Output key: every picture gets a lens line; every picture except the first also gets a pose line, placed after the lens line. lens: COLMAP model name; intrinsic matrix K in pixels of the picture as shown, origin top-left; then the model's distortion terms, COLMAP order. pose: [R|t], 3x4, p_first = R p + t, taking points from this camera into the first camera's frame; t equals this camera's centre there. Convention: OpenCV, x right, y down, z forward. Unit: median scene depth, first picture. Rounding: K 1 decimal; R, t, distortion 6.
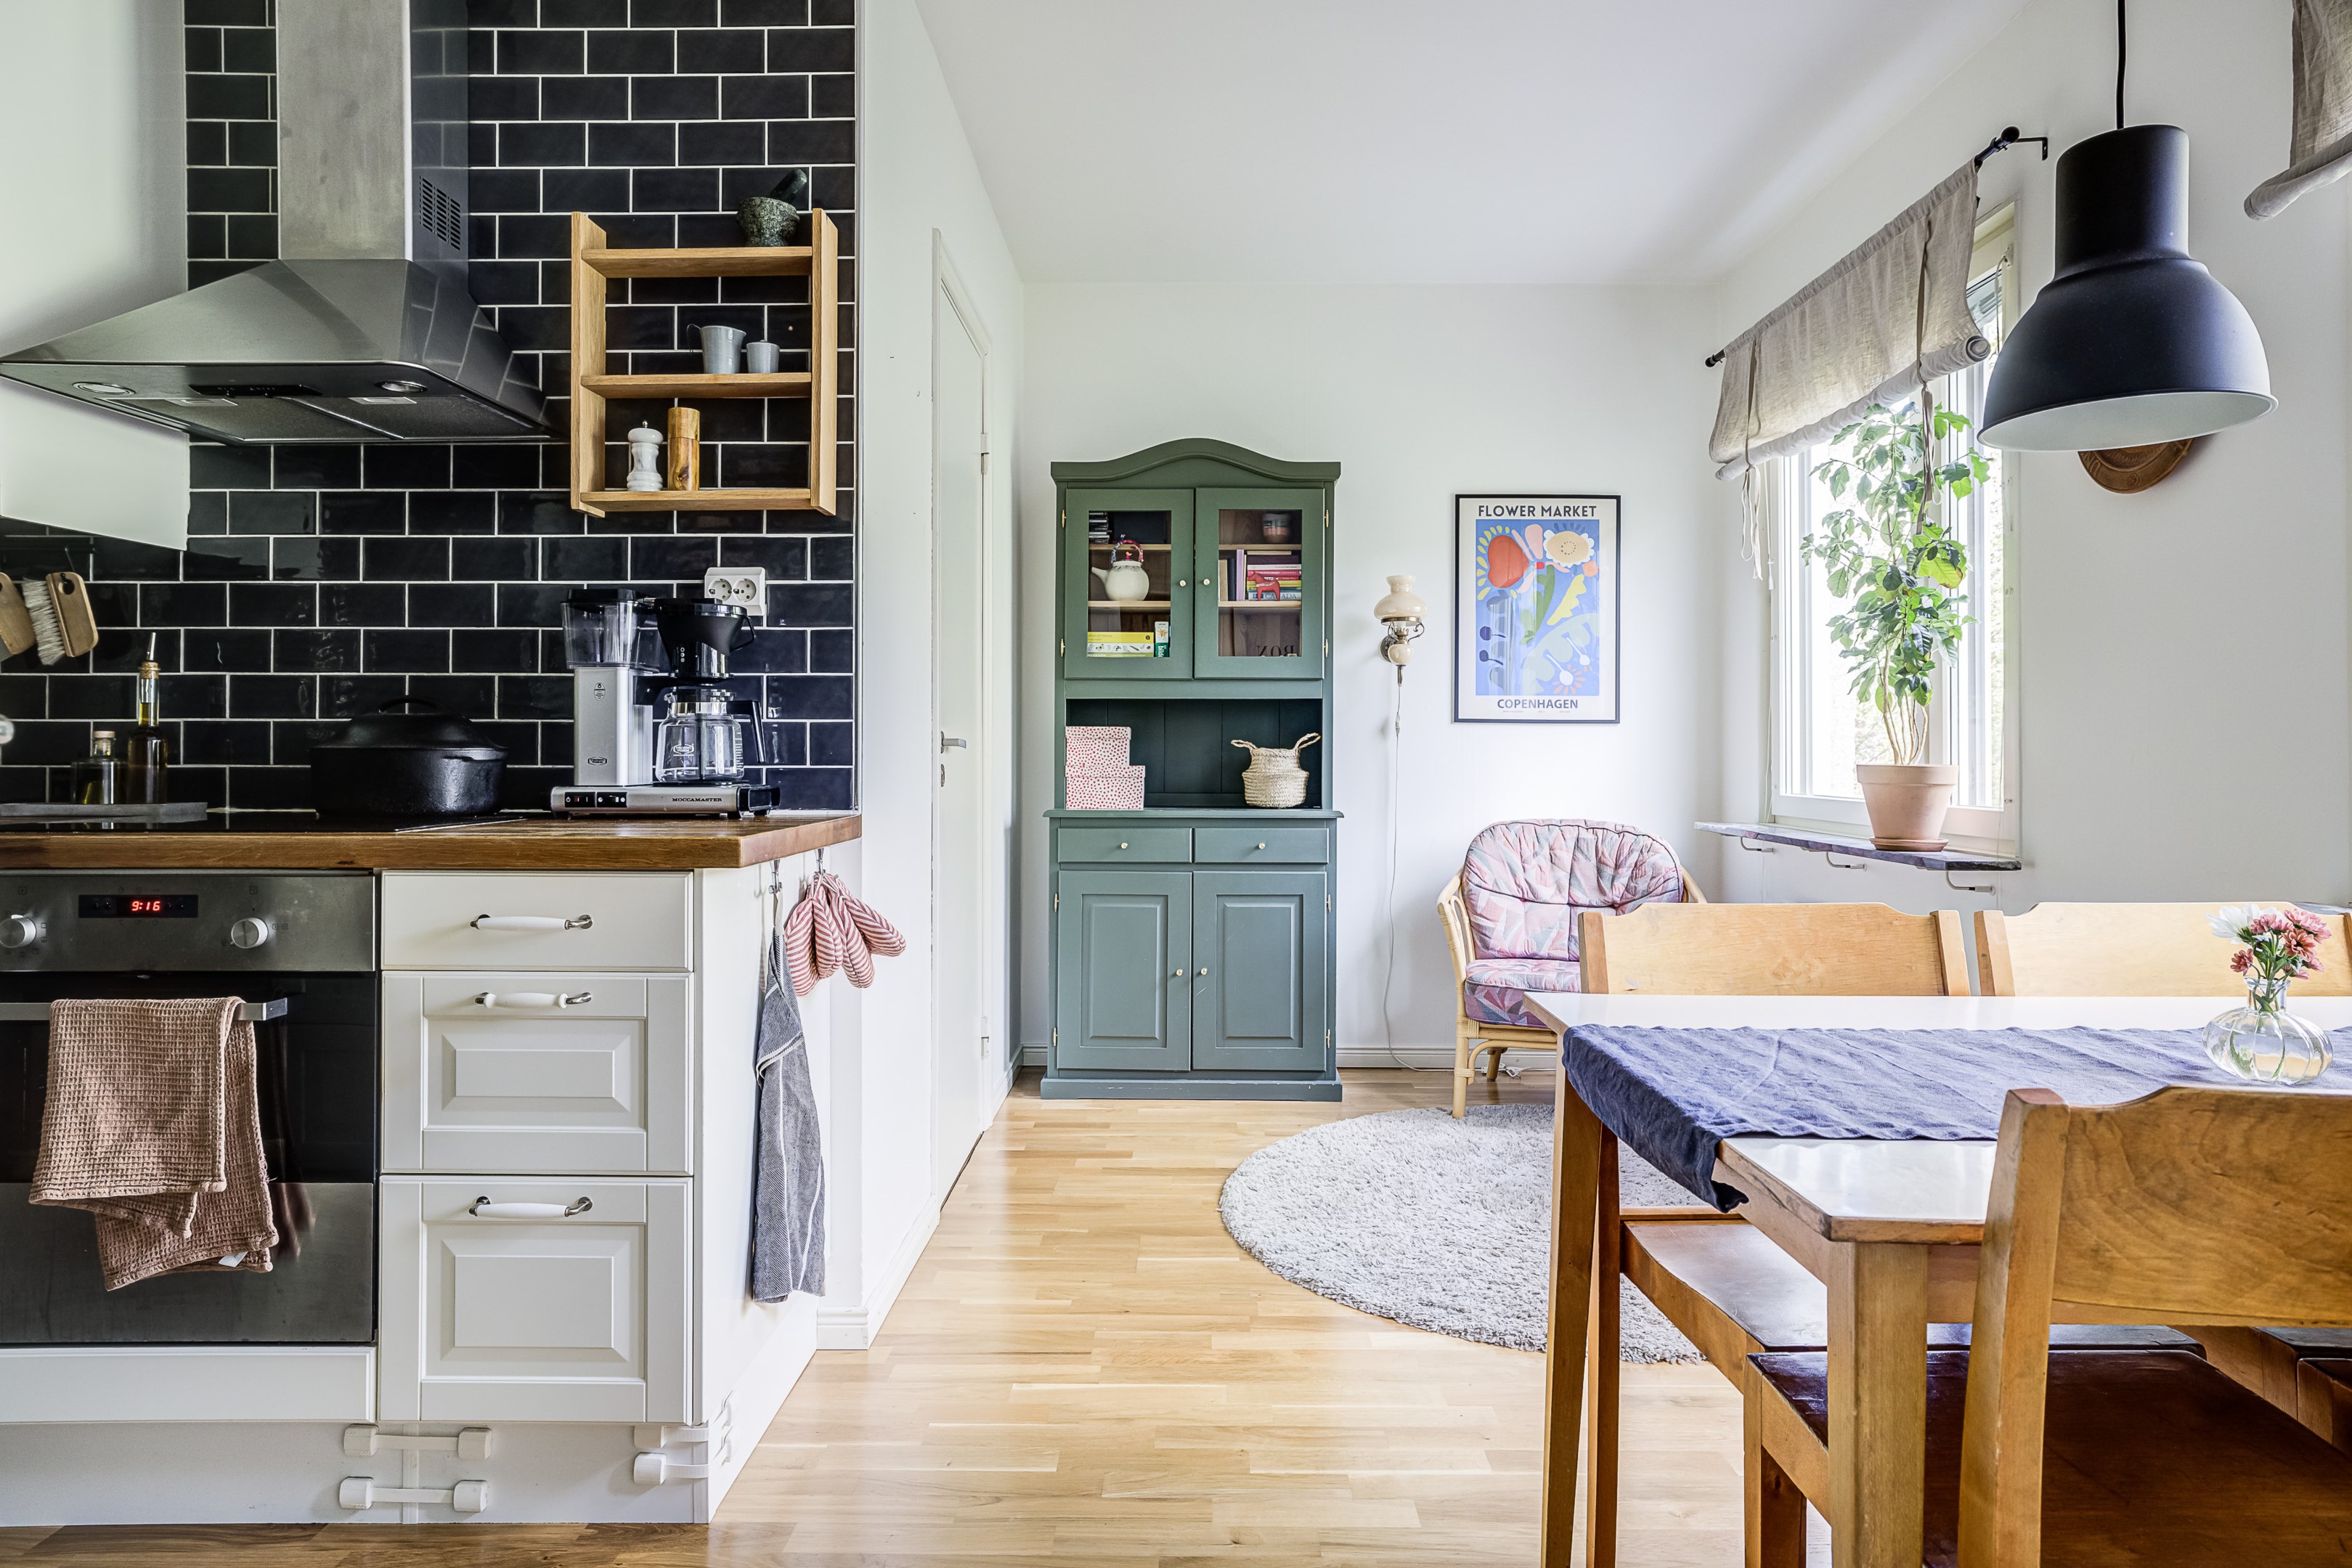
lens RADIAL K [[1398.0, 0, 1172.5], [0, 1398.0, 763.2], [0, 0, 1]] dist [0.000883, -0.000254]
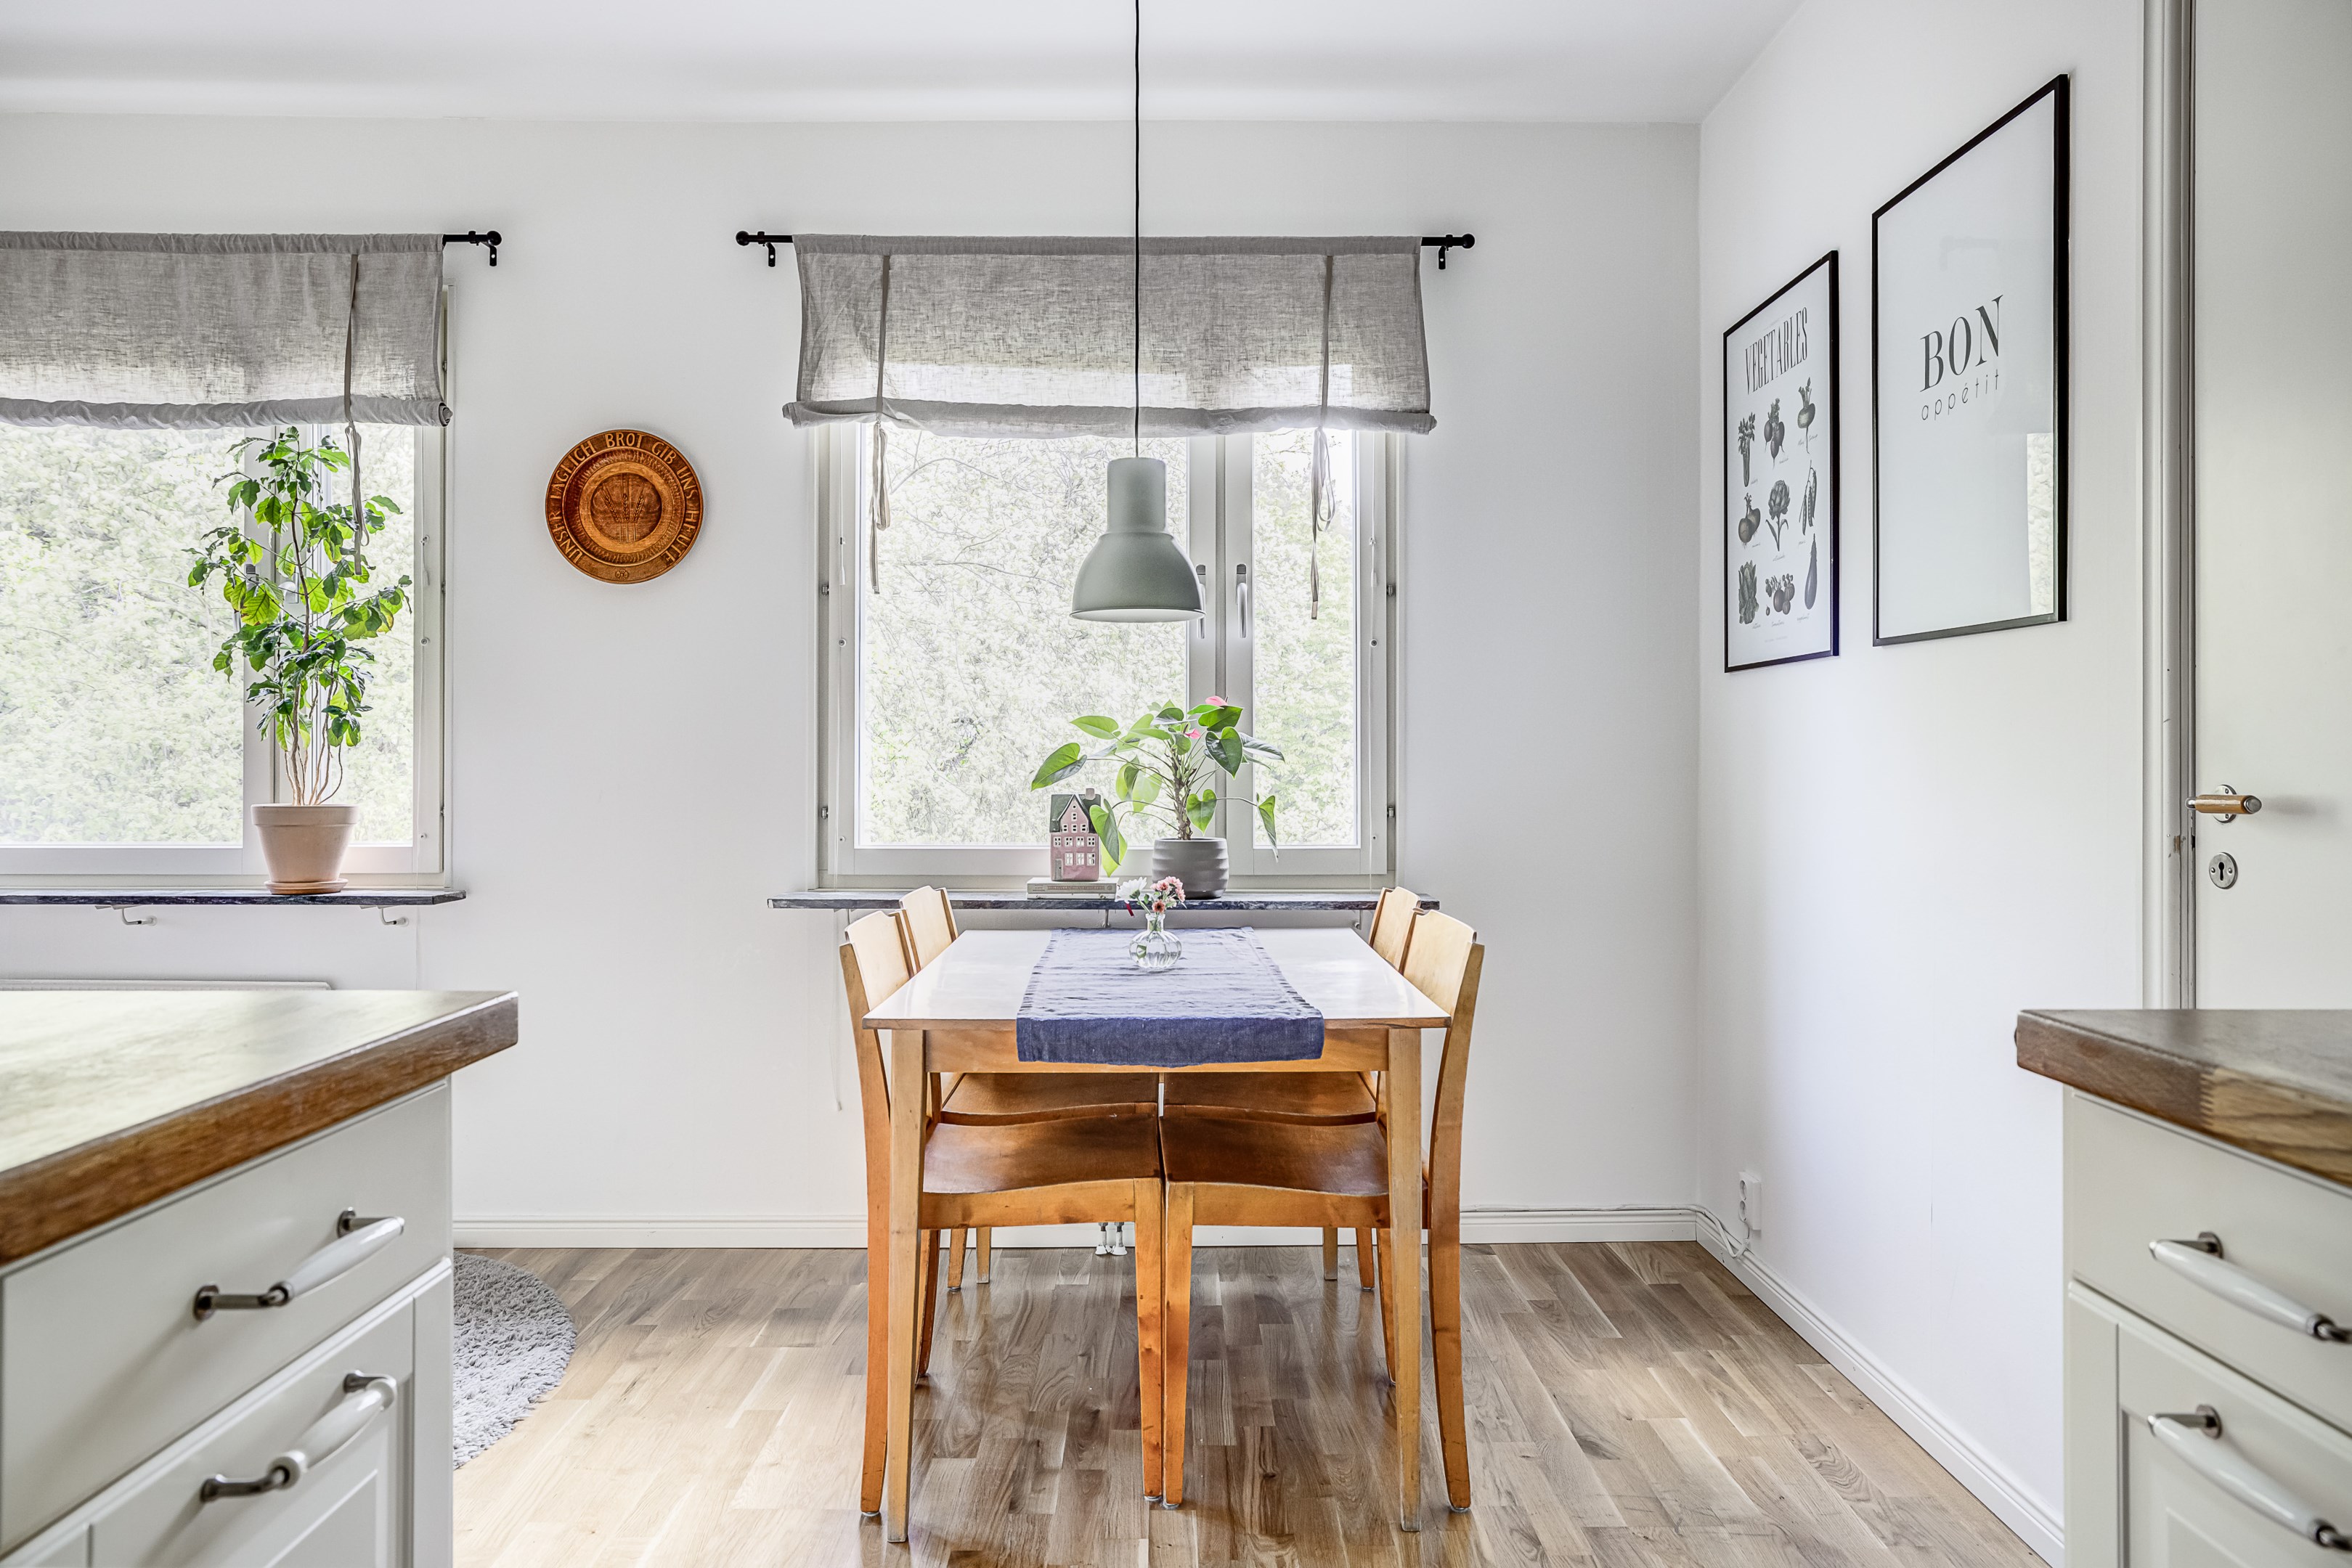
lens RADIAL K [[1566.4, 0, 1173.4], [0, 1566.4, 766.7], [0, 0, 1]] dist [0.000169, 0.000286]
pose [[-0.010154, -0.005443, 0.999934, -0.693620], [0.000941, 0.999985, 0.005453, -0.037596], [-0.999948, 0.000996, -0.010149, 0.503271]]
